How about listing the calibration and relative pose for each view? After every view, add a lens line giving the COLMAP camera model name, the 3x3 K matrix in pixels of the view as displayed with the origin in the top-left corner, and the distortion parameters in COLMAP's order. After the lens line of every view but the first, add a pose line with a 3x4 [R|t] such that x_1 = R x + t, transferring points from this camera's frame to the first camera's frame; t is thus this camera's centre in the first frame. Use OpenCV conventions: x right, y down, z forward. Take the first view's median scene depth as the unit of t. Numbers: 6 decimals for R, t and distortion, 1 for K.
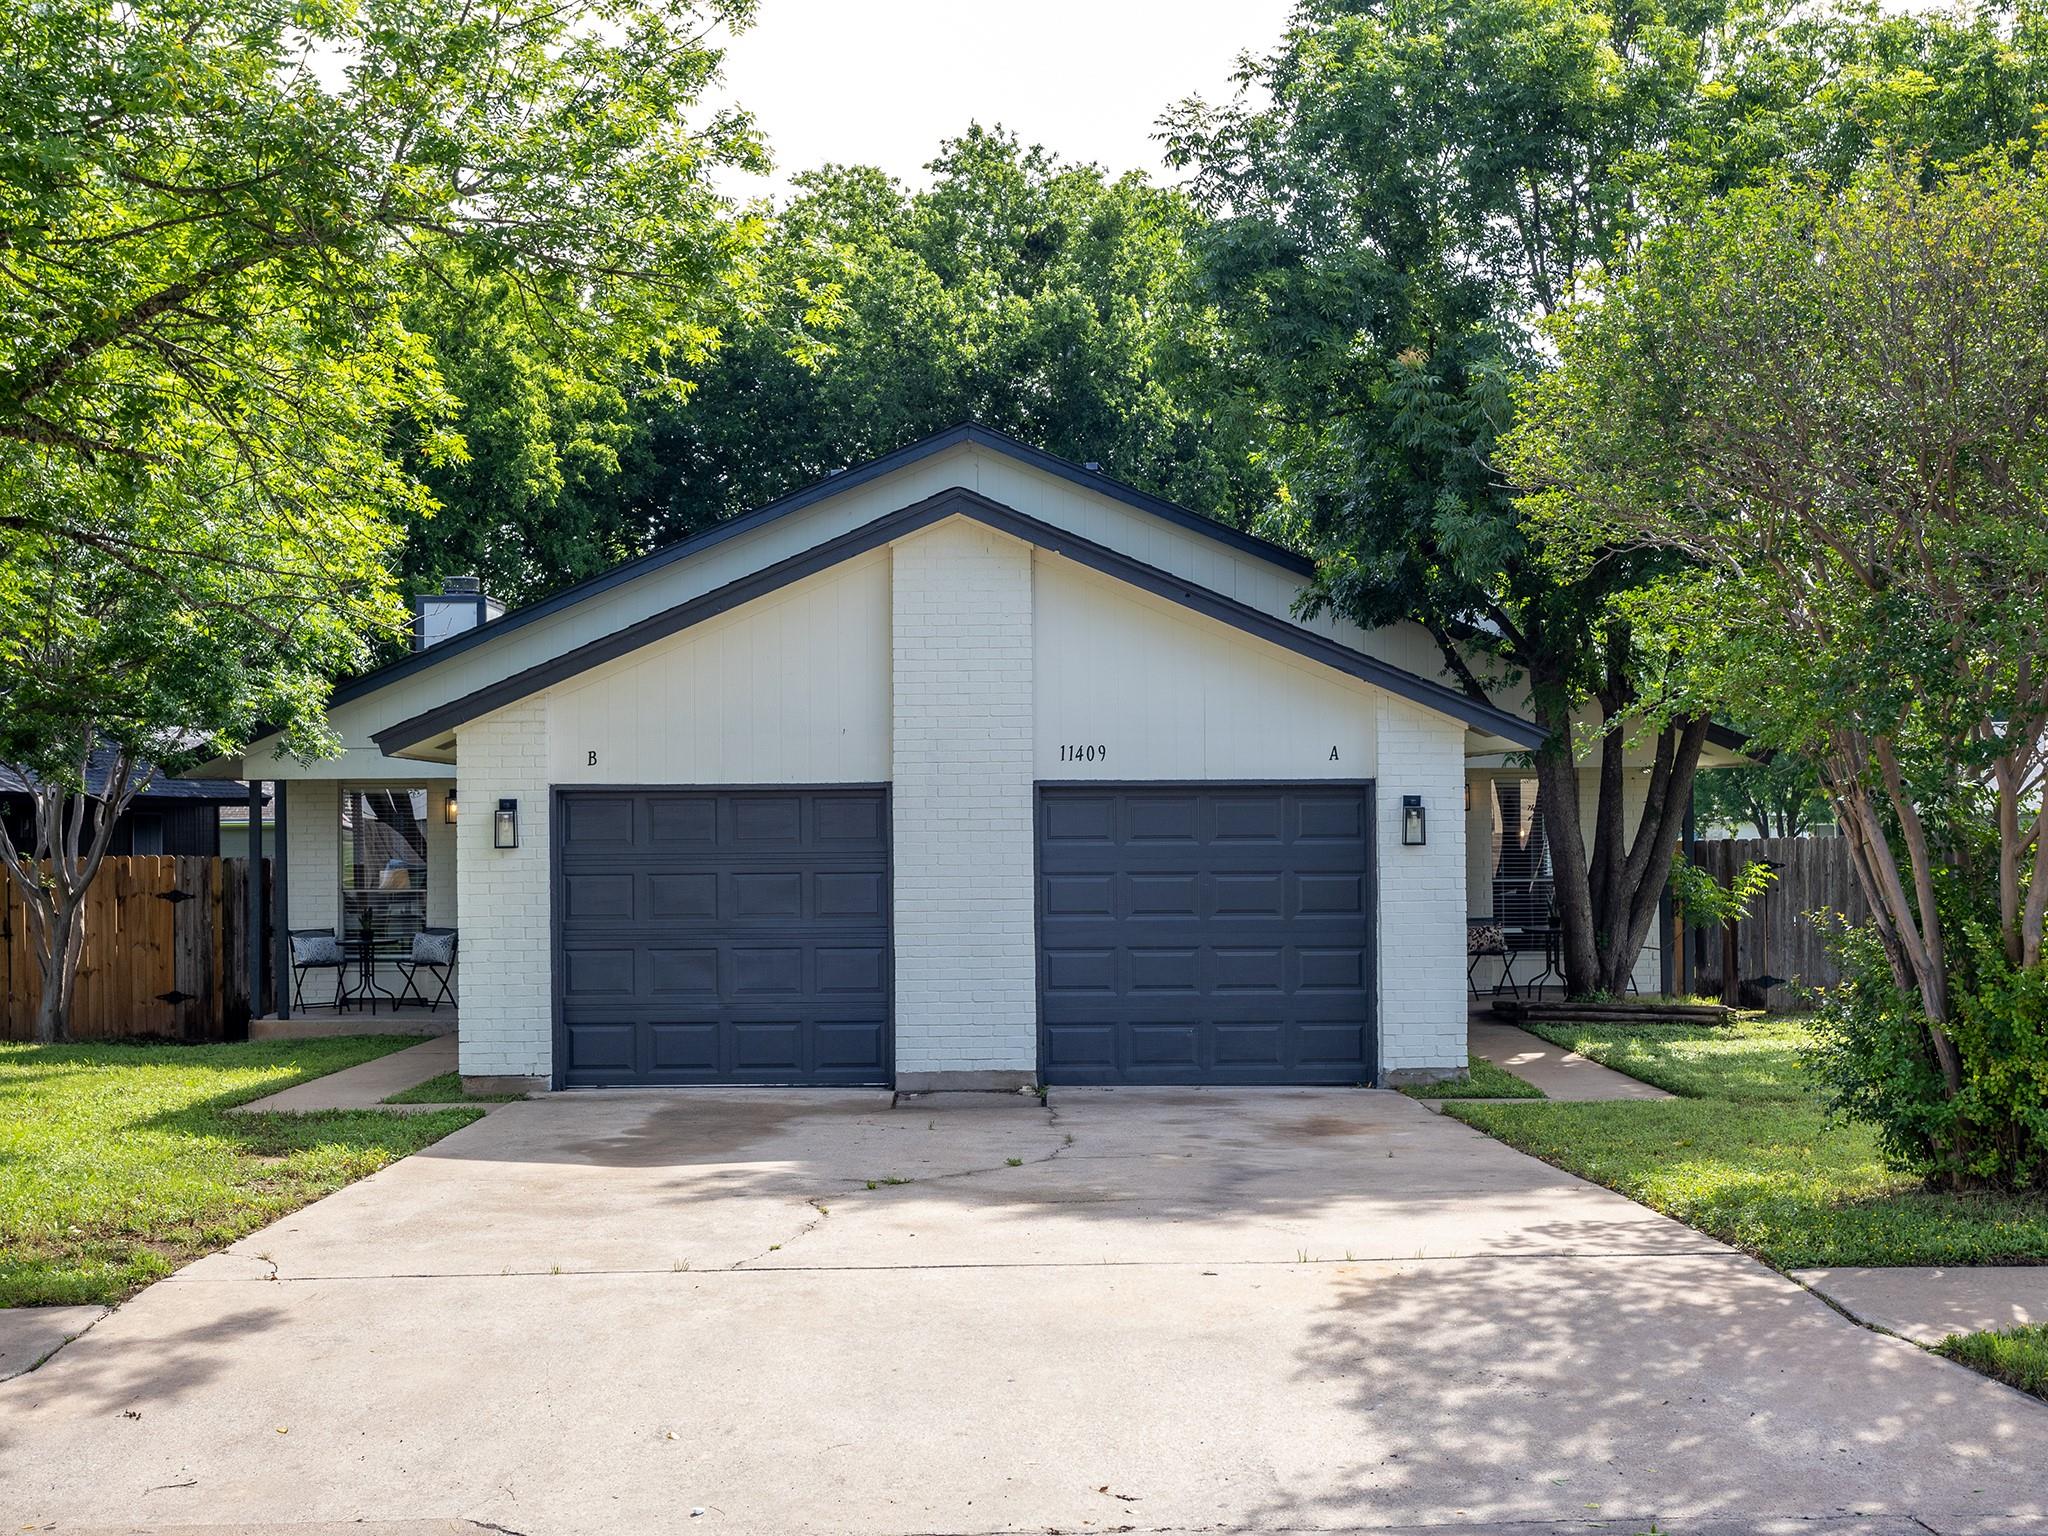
lens RADIAL K [[2510.8, 0, 1024.2], [0, 2510.8, 770.2], [0, 0, 1]] dist [0.007479, 0.000000]
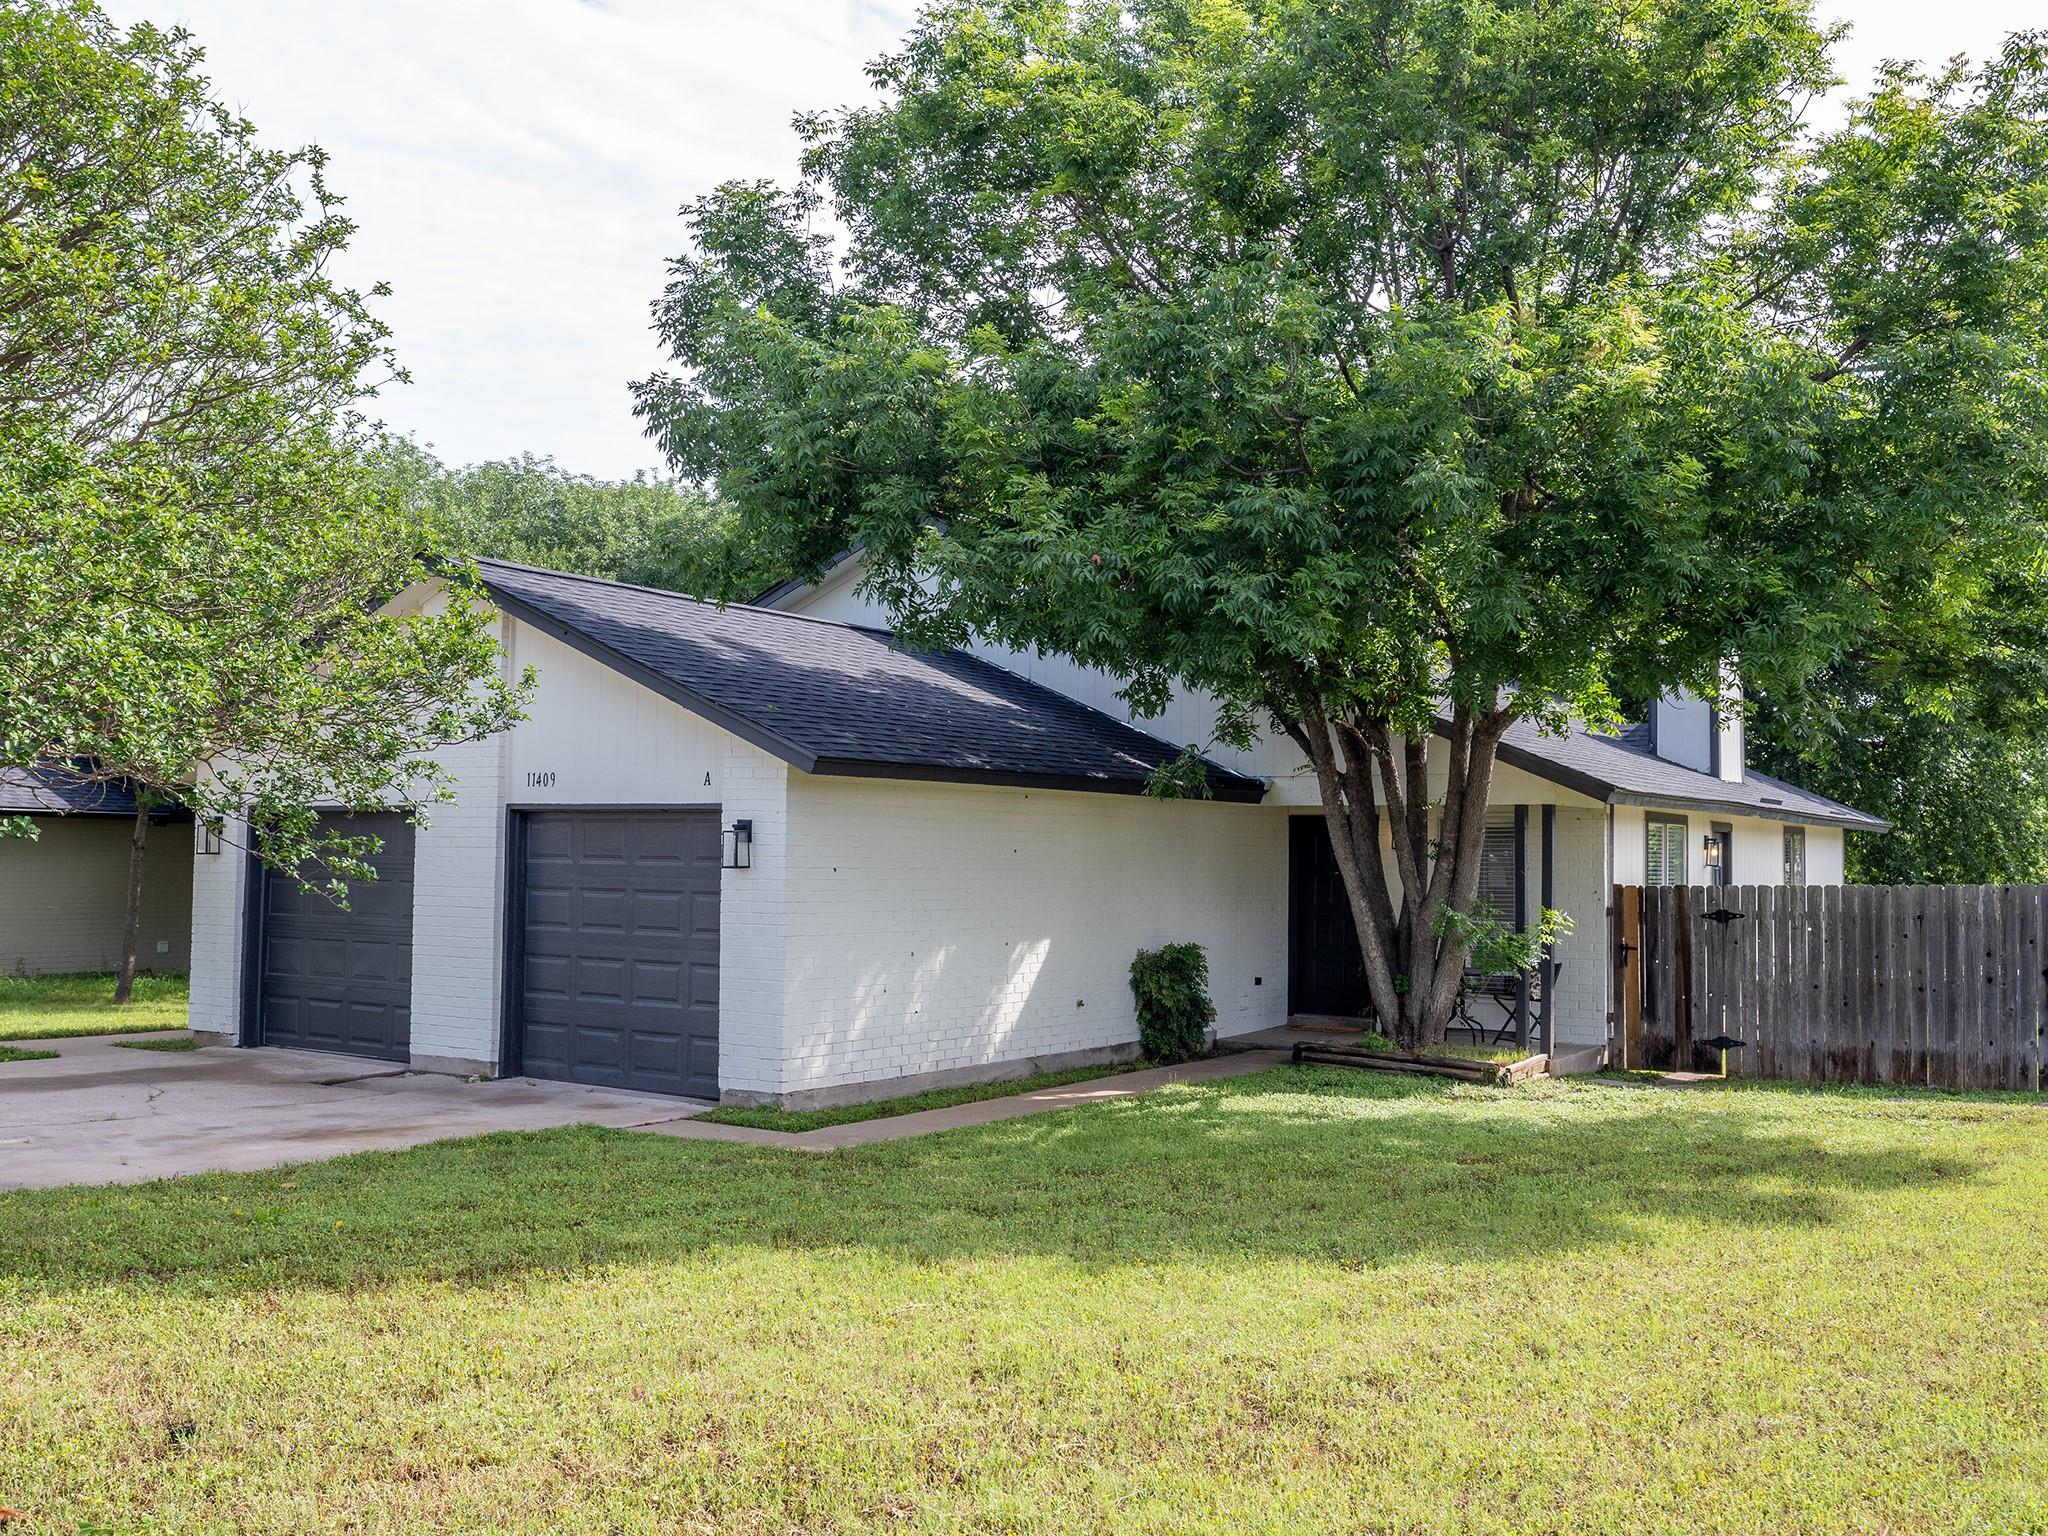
lens RADIAL K [[1782.6, 0, 1024.0], [0, 1782.6, 763.6], [0, 0, 1]] dist [-0.004230, -0.001202]
pose [[0.834658, -0.010905, -0.550660, 0.631478], [-0.010129, 0.999331, -0.035144, 0.011456], [0.550675, 0.034911, 0.833989, 0.453684]]
